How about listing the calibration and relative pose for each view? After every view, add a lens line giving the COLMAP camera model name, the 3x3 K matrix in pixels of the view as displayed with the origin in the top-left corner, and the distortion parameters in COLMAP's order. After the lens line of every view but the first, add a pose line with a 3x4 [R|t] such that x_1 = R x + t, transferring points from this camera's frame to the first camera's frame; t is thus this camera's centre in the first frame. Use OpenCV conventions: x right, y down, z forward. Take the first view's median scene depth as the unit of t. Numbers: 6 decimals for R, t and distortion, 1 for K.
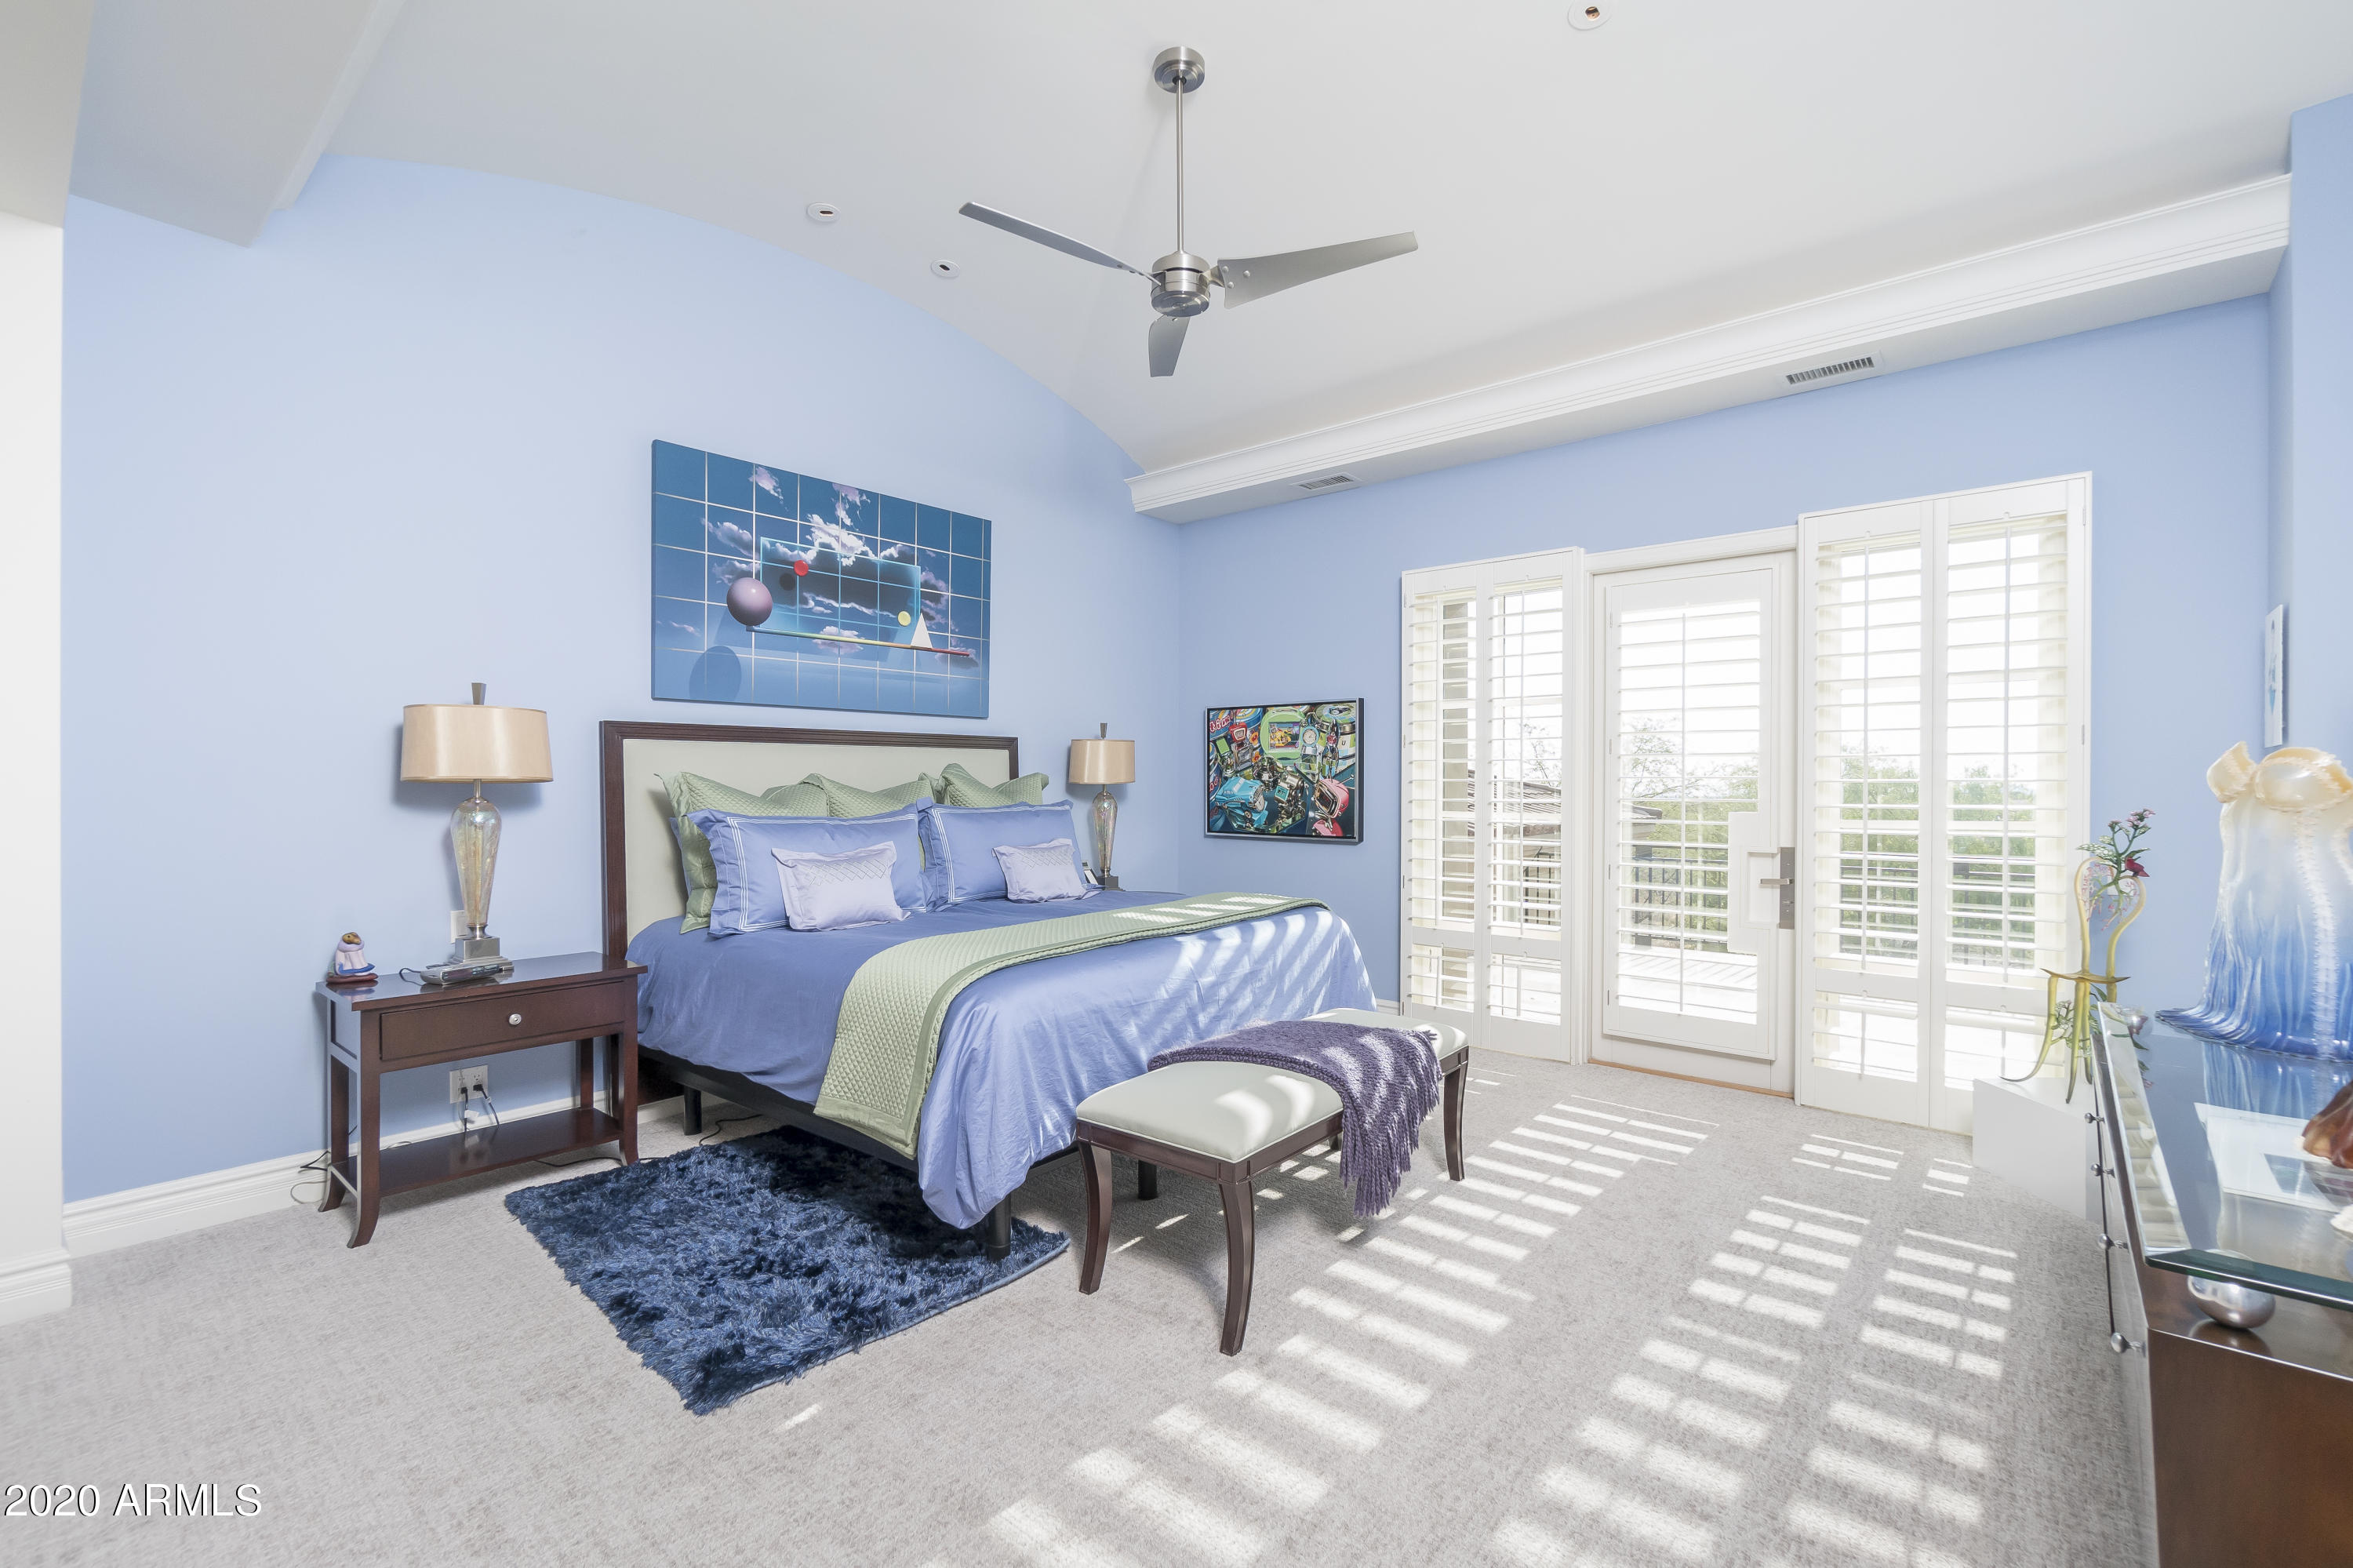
lens RADIAL K [[1041.2, 0, 1185.3], [0, 1041.2, 783.3], [0, 0, 1]] dist [0.016229, 0.000479]
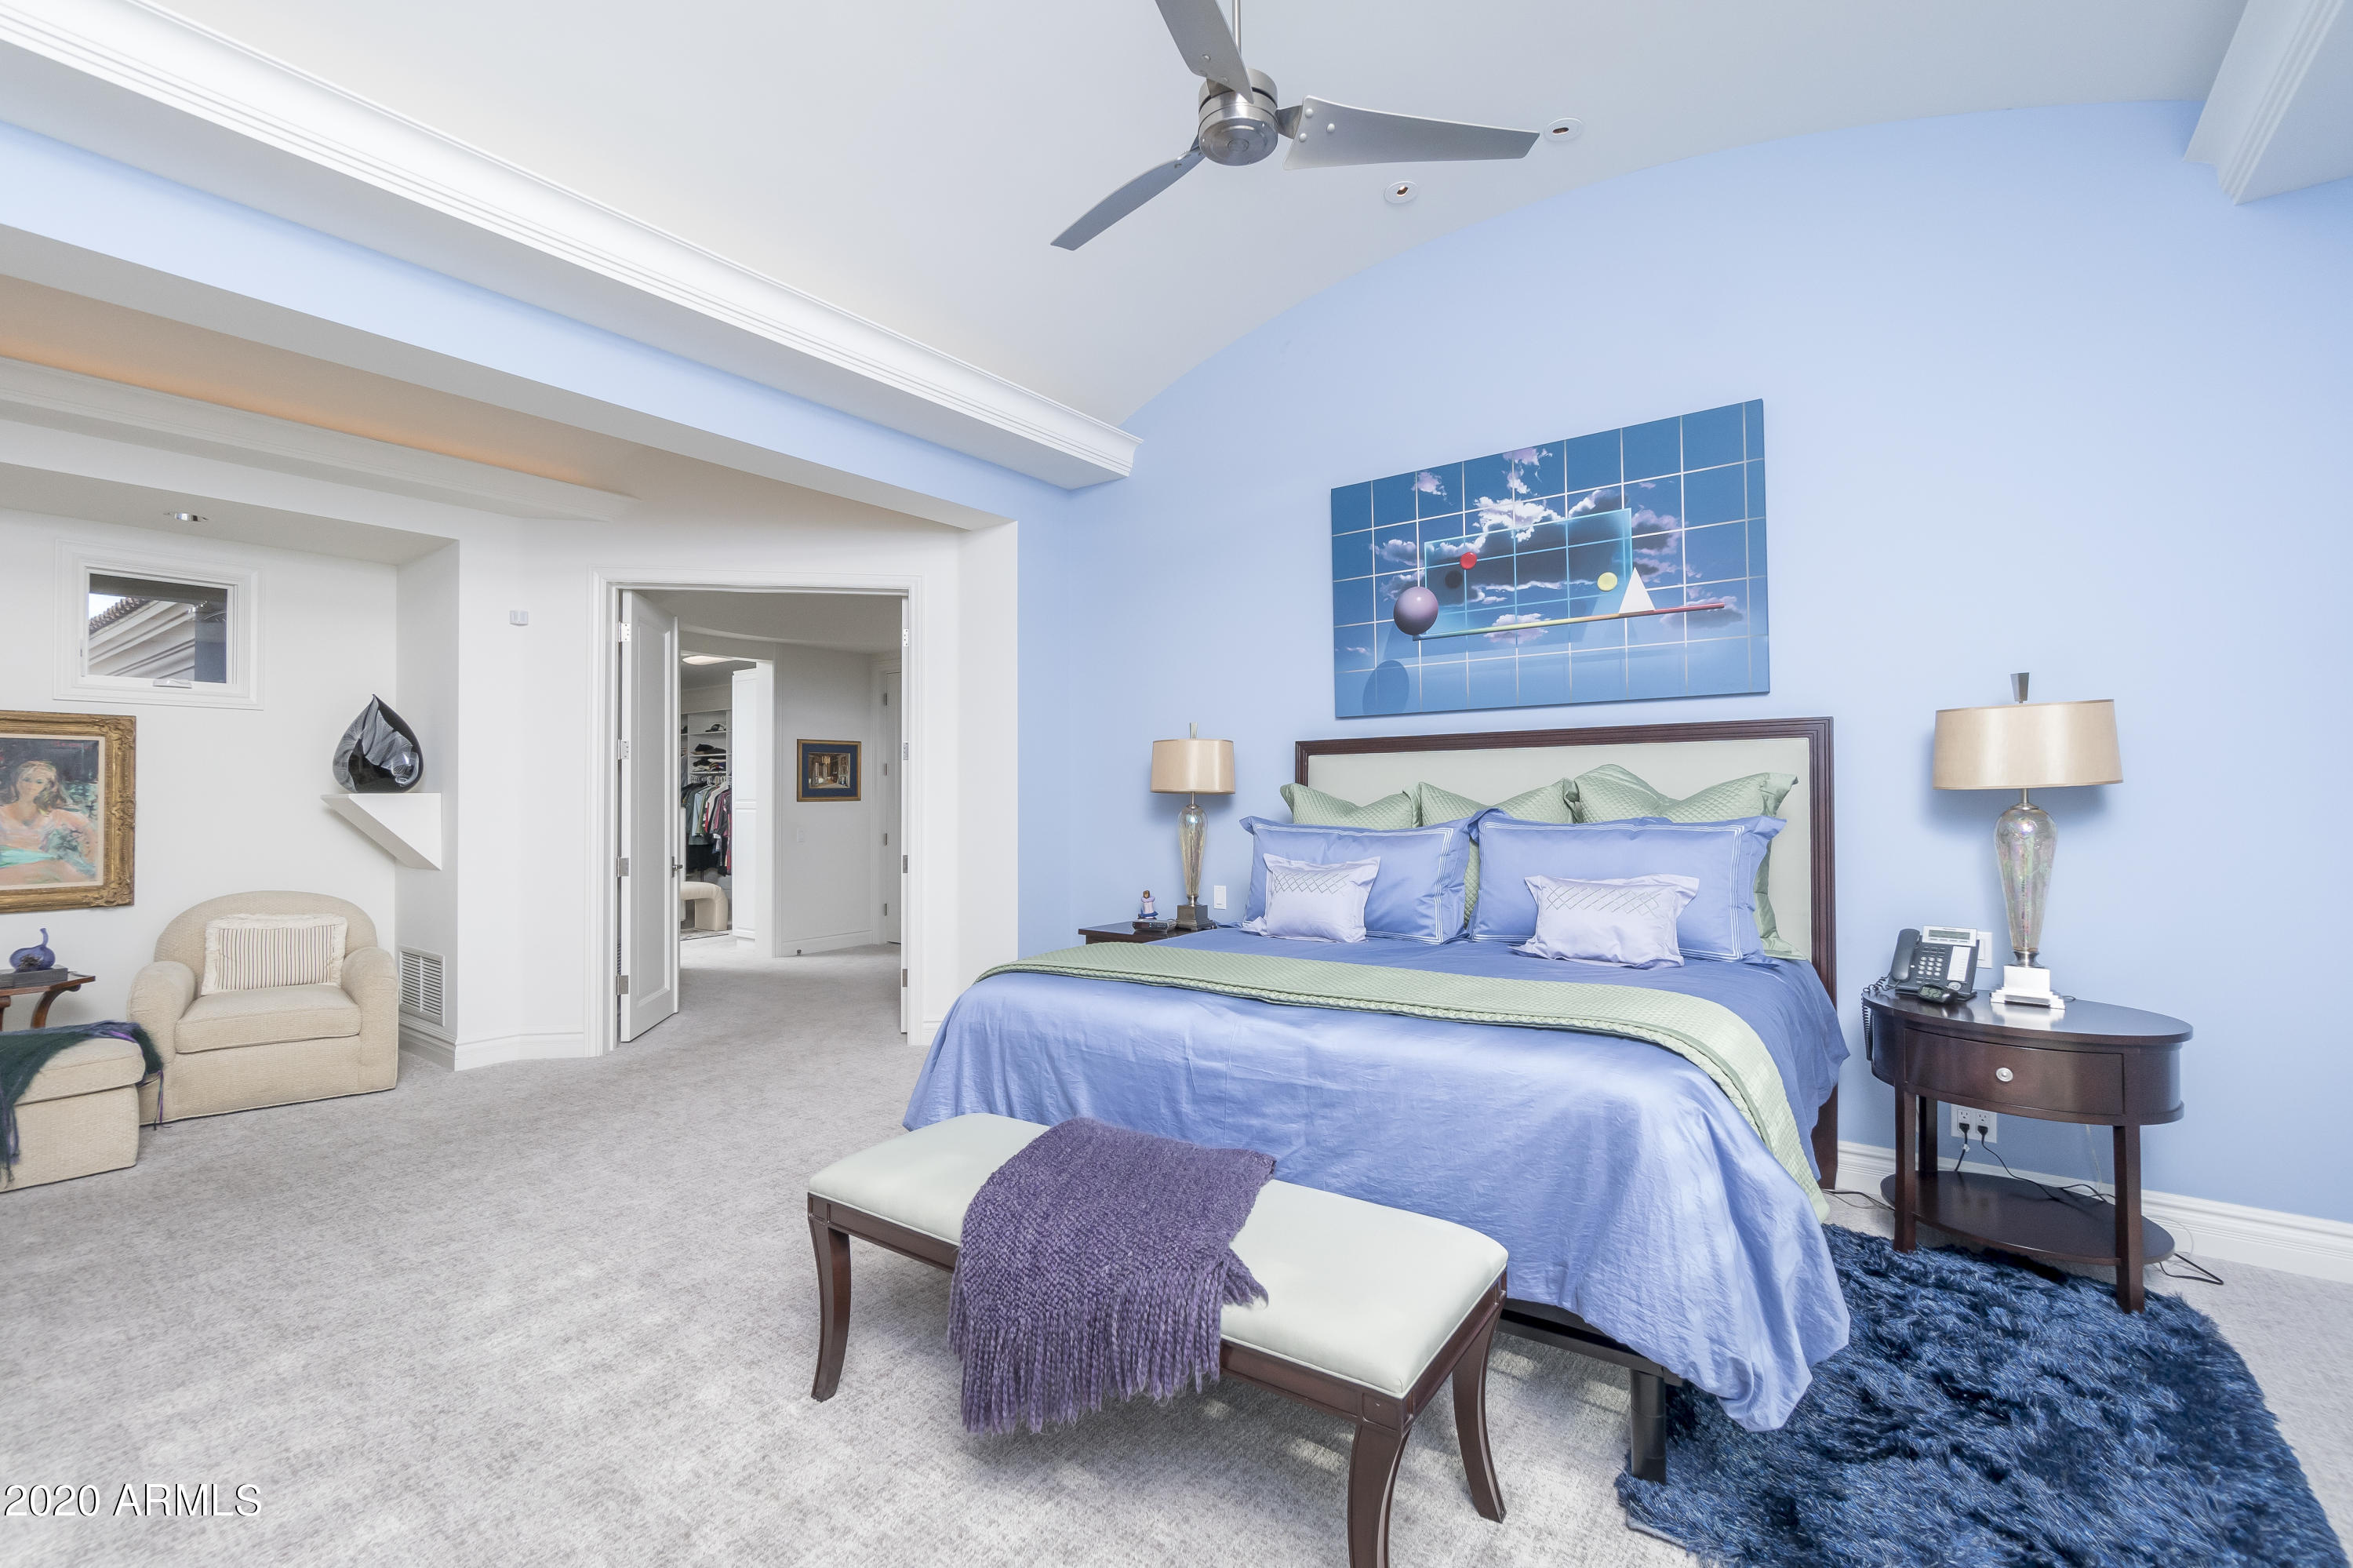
lens RADIAL K [[1041.2, 0, 1162.6], [0, 1041.2, 784.5], [0, 0, 1]] dist [0.016229, 0.000479]
pose [[0.053579, -0.013285, -0.998475, 0.570262], [0.005608, 0.999900, -0.013003, 0.003789], [0.998548, -0.004903, 0.053648, 0.713448]]
